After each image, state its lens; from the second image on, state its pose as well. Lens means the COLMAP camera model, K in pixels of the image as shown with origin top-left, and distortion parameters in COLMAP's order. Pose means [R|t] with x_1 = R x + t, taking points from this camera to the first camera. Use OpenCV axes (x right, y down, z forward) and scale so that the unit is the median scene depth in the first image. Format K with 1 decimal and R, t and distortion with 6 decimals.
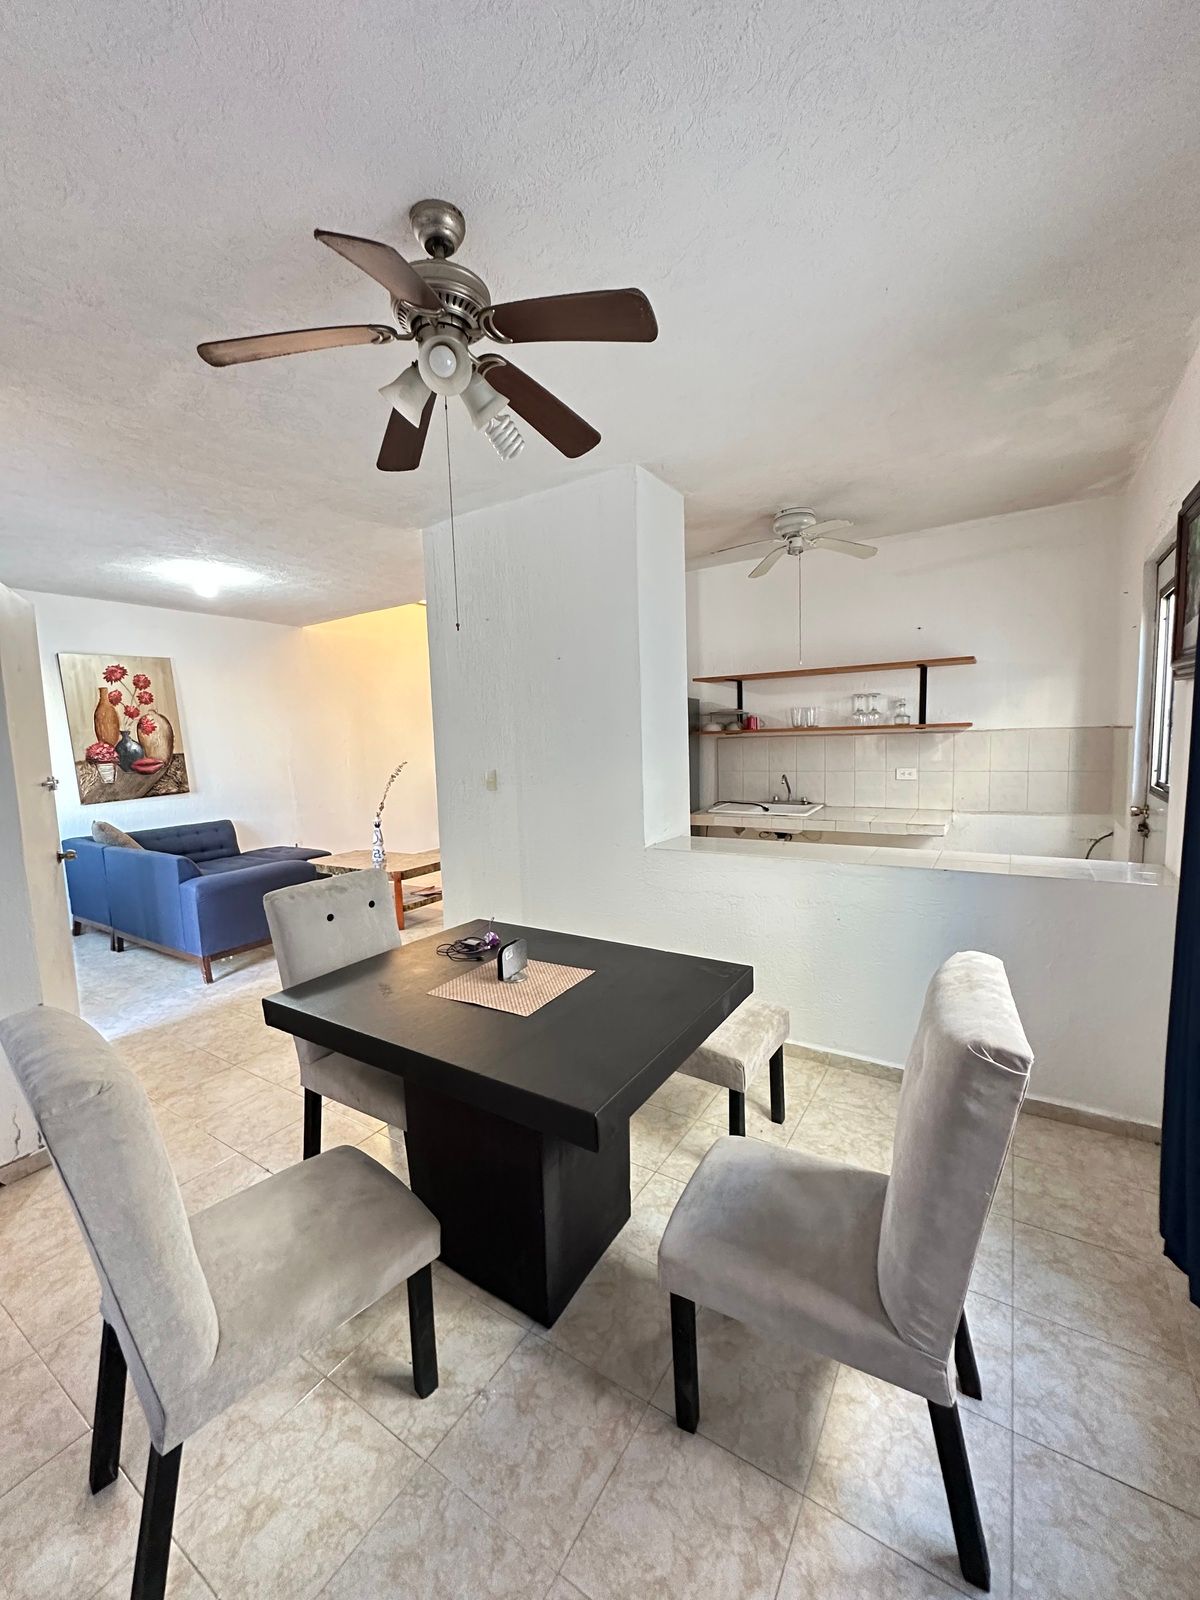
lens RADIAL K [[633.9, 0, 600.0], [0, 633.9, 800.0], [0, 0, 1]] dist [0.000977, 0.000365]
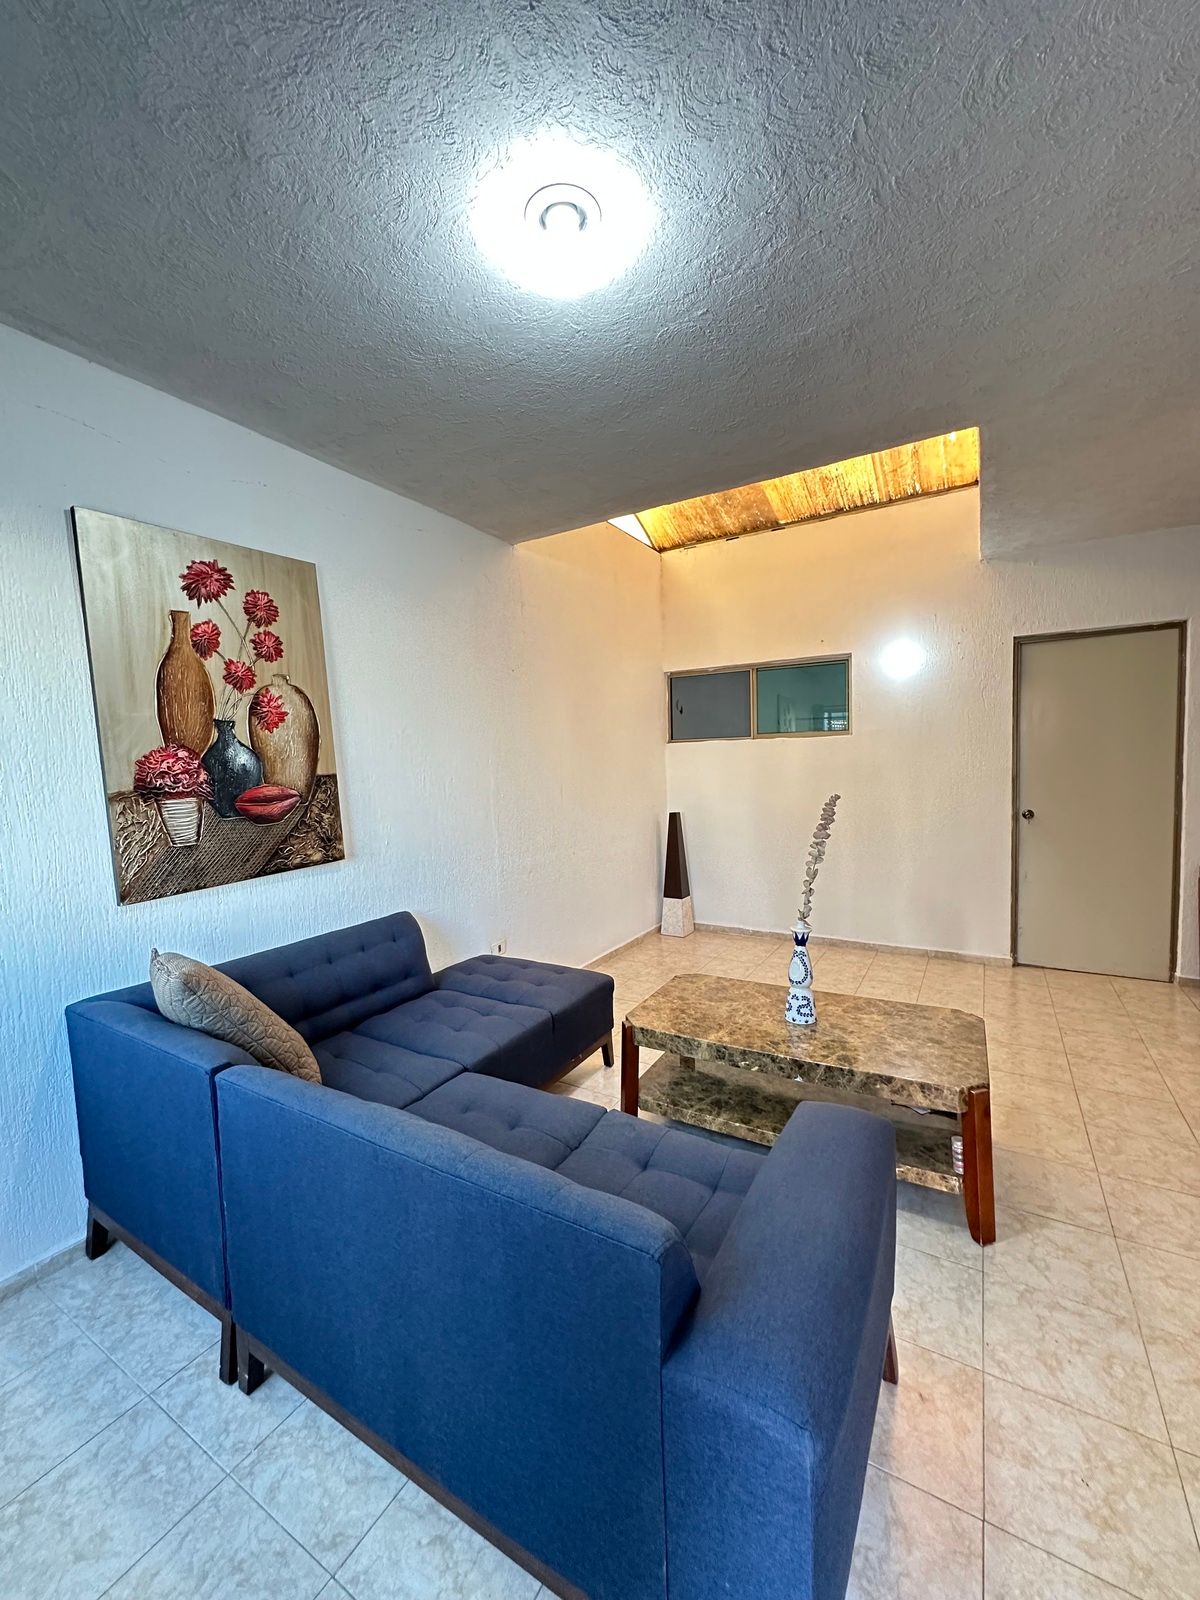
lens RADIAL K [[633.9, 0, 600.0], [0, 633.9, 800.0], [0, 0, 1]] dist [0.000977, 0.000365]
pose [[0.999571, 0.002102, 0.029216, -0.511554], [-0.000945, 0.999217, -0.039550, -0.039524], [-0.029277, 0.039506, 0.998790, 0.575106]]
